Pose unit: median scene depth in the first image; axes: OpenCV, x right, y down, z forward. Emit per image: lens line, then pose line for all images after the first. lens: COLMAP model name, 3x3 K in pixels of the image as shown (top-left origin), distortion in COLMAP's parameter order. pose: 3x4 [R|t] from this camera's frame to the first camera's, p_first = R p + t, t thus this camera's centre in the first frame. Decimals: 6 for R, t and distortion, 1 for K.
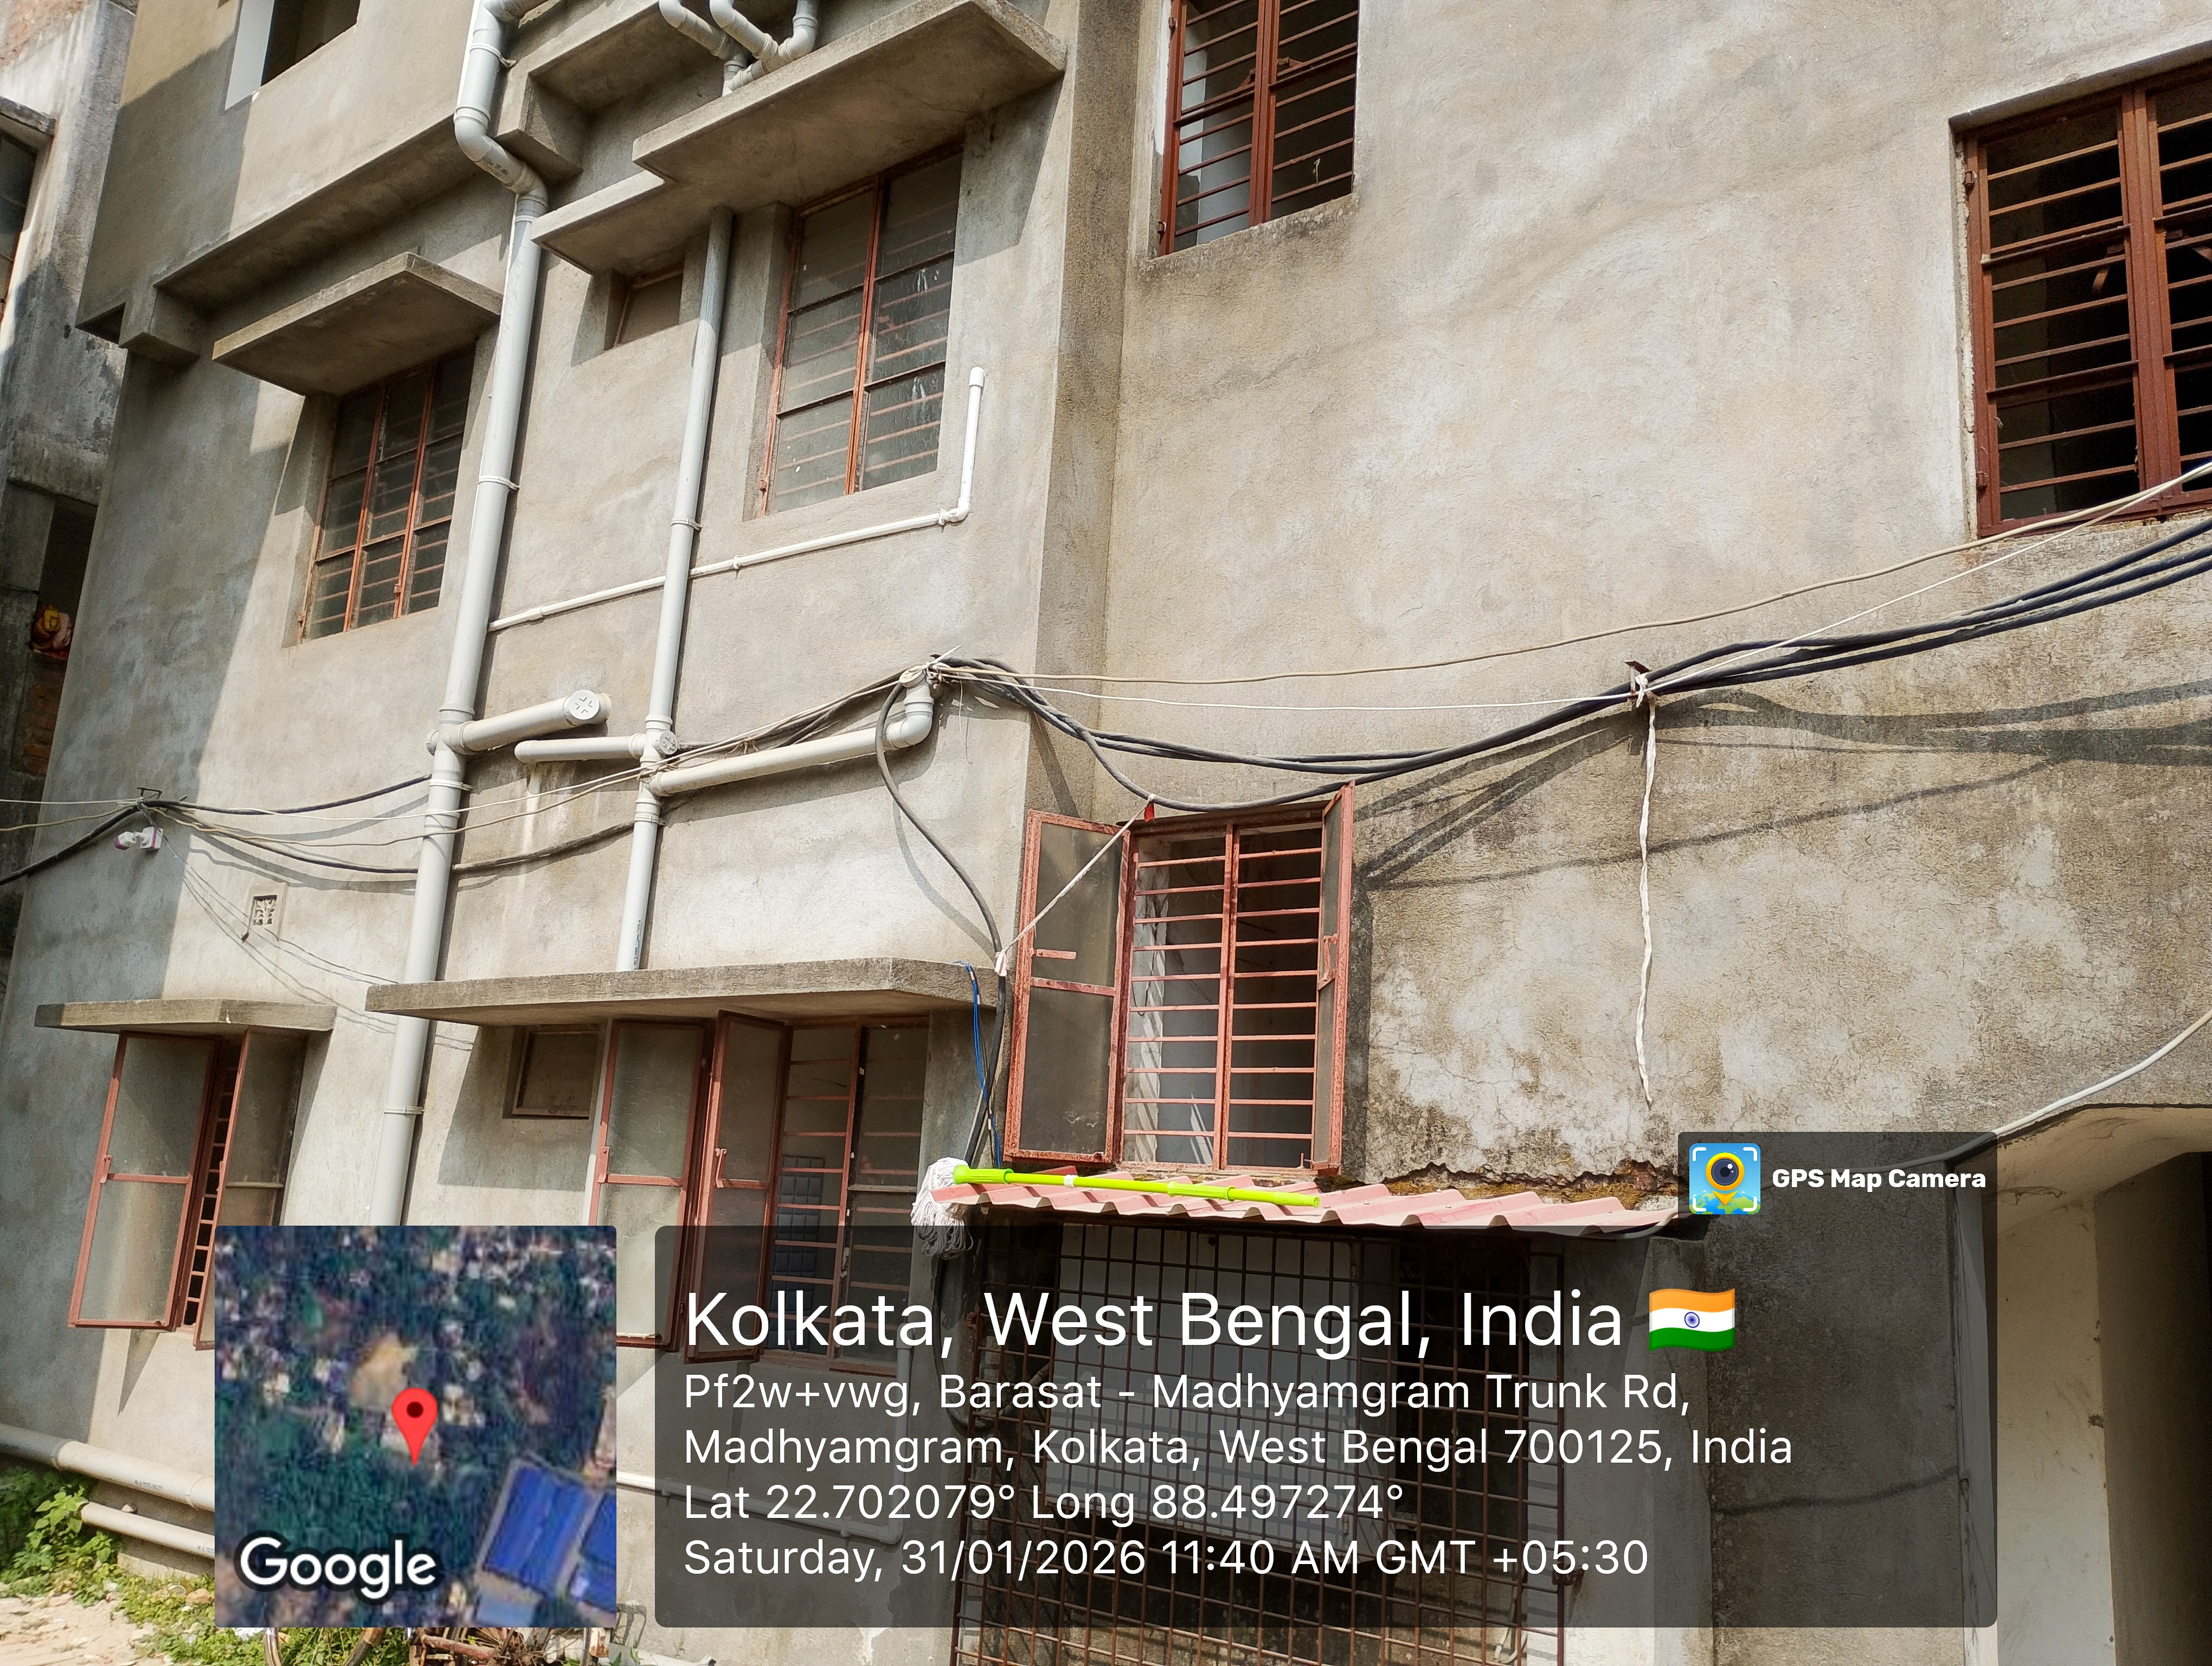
lens RADIAL K [[1819.3, 0, 1108.5], [0, 1819.3, 824.0], [0, 0, 1]] dist [0.057673, -0.062864]
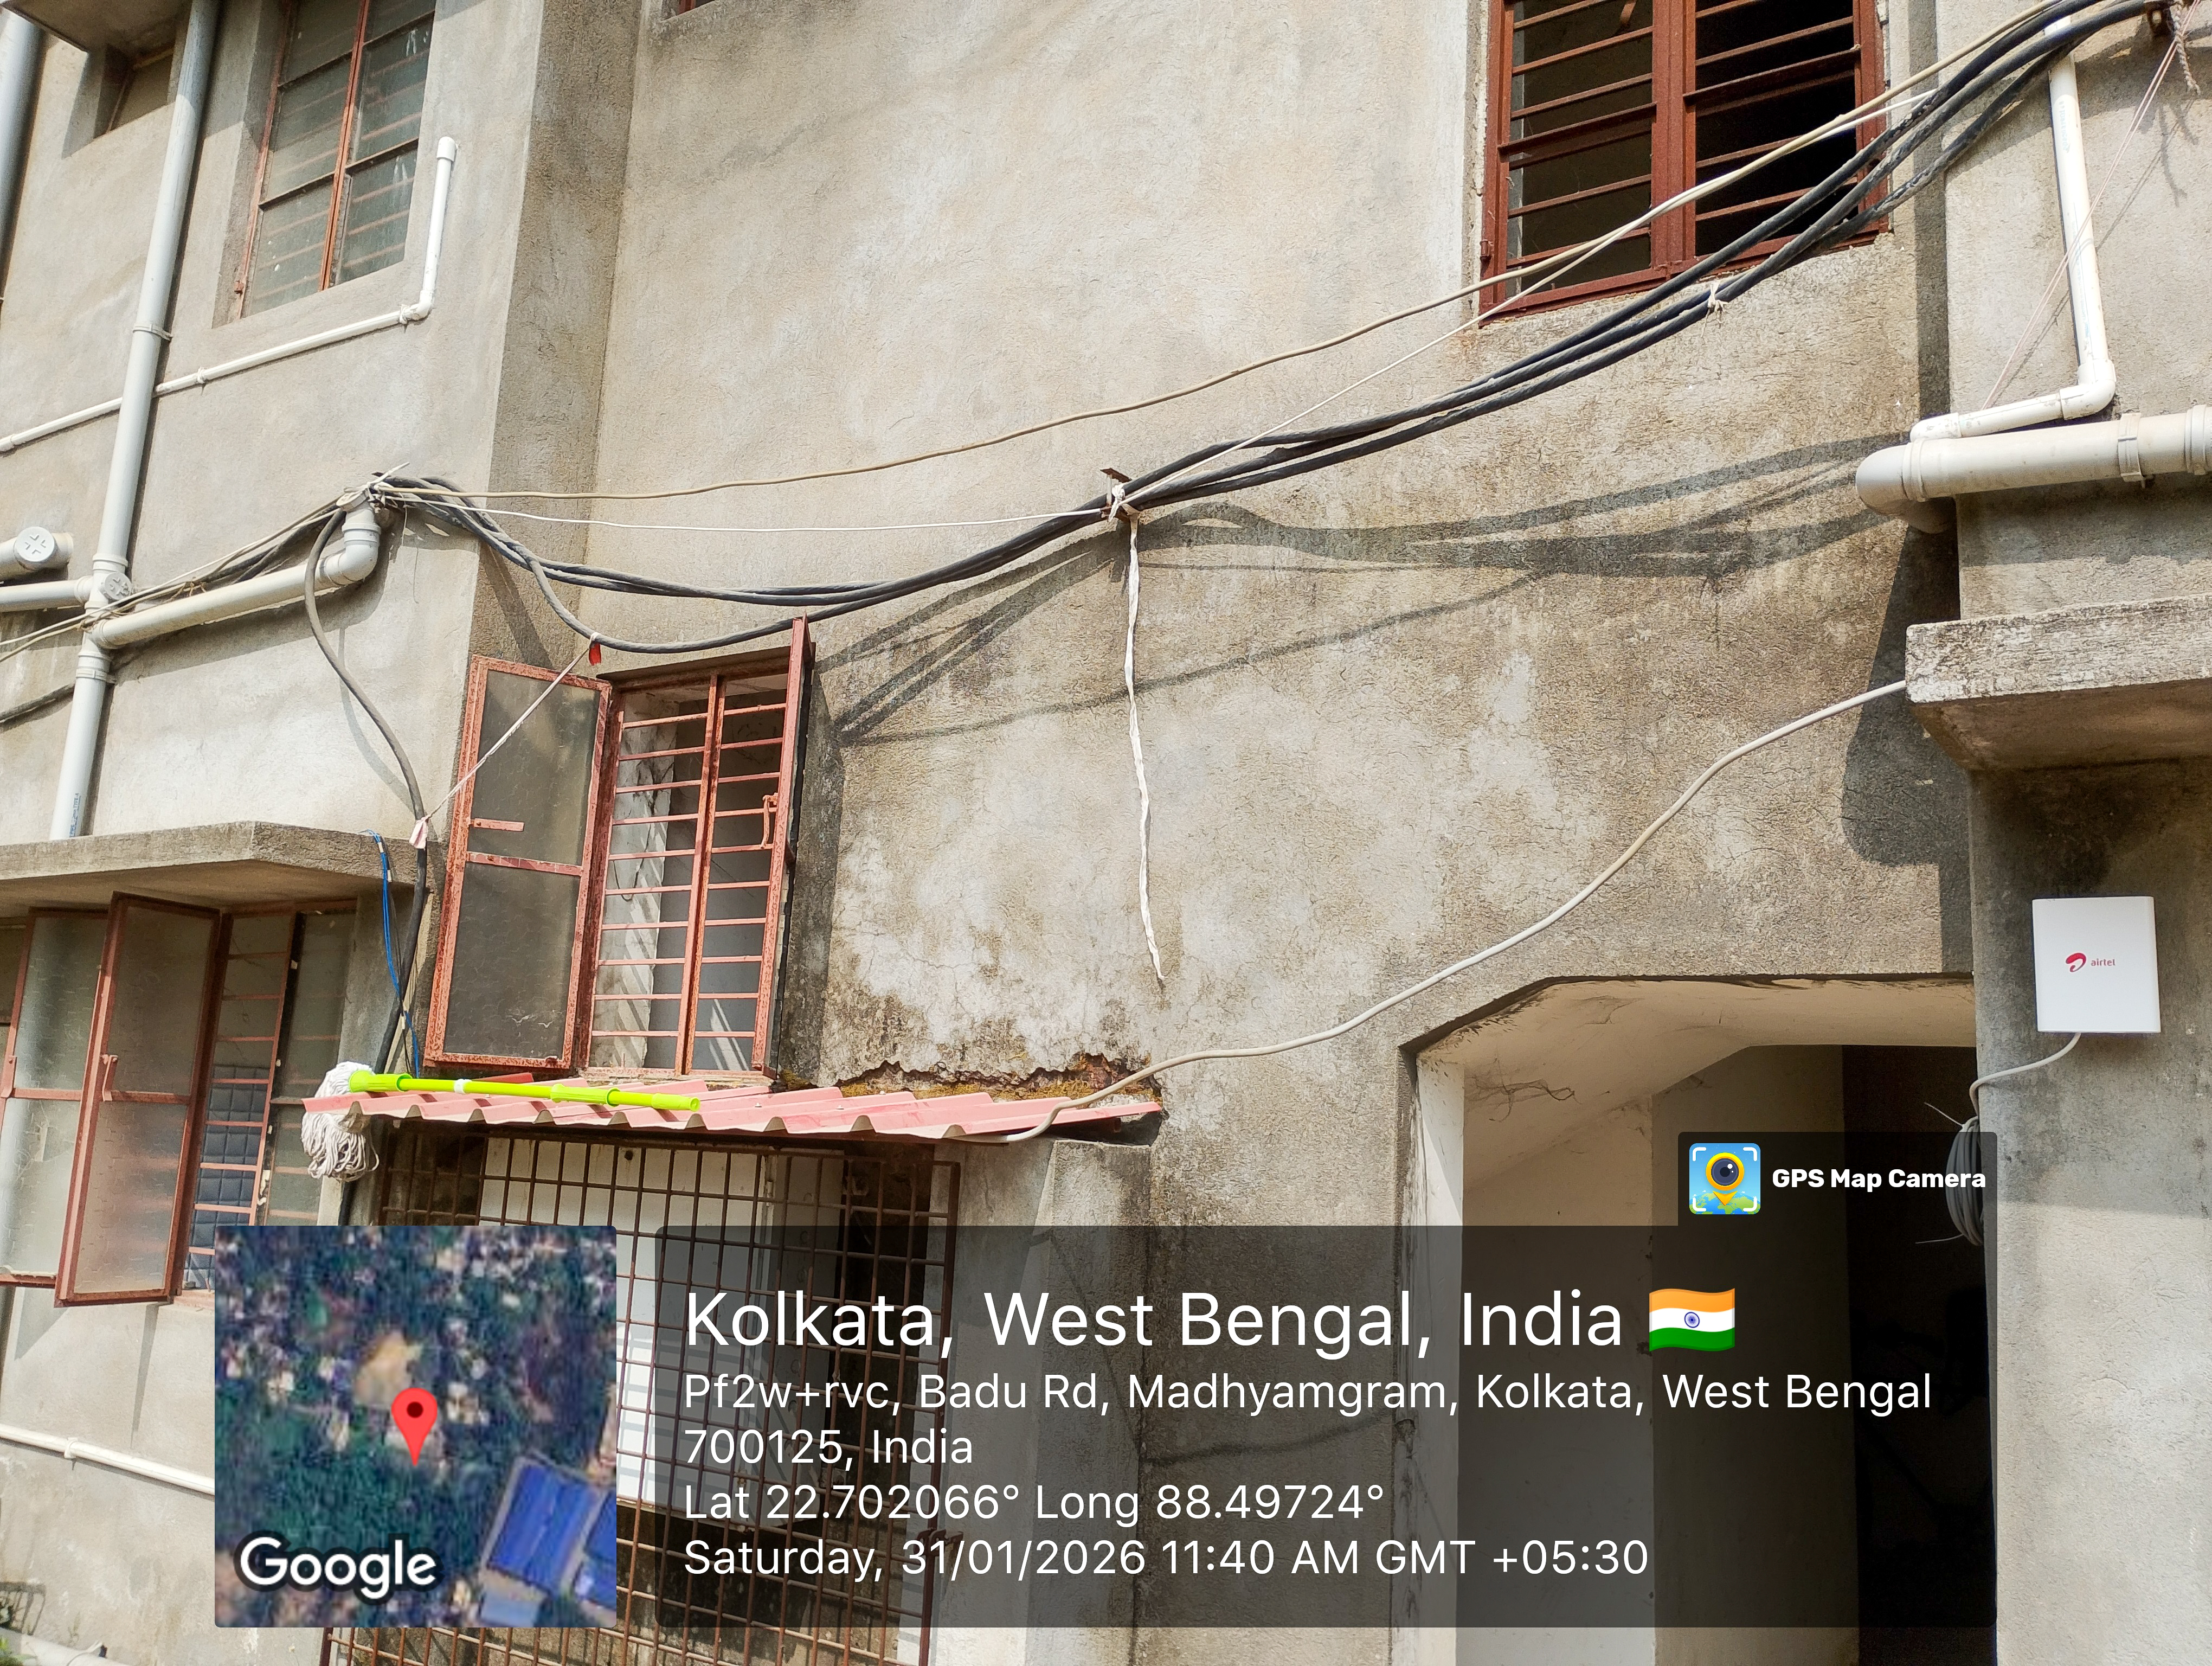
lens RADIAL K [[1819.3, 0, 1108.5], [0, 1819.3, 824.0], [0, 0, 1]] dist [0.057673, -0.062864]
pose [[0.997373, 0.006853, 0.072109, 0.213941], [-0.009350, 0.999366, 0.034344, 0.043672], [-0.071828, -0.034928, 0.996805, 0.144329]]
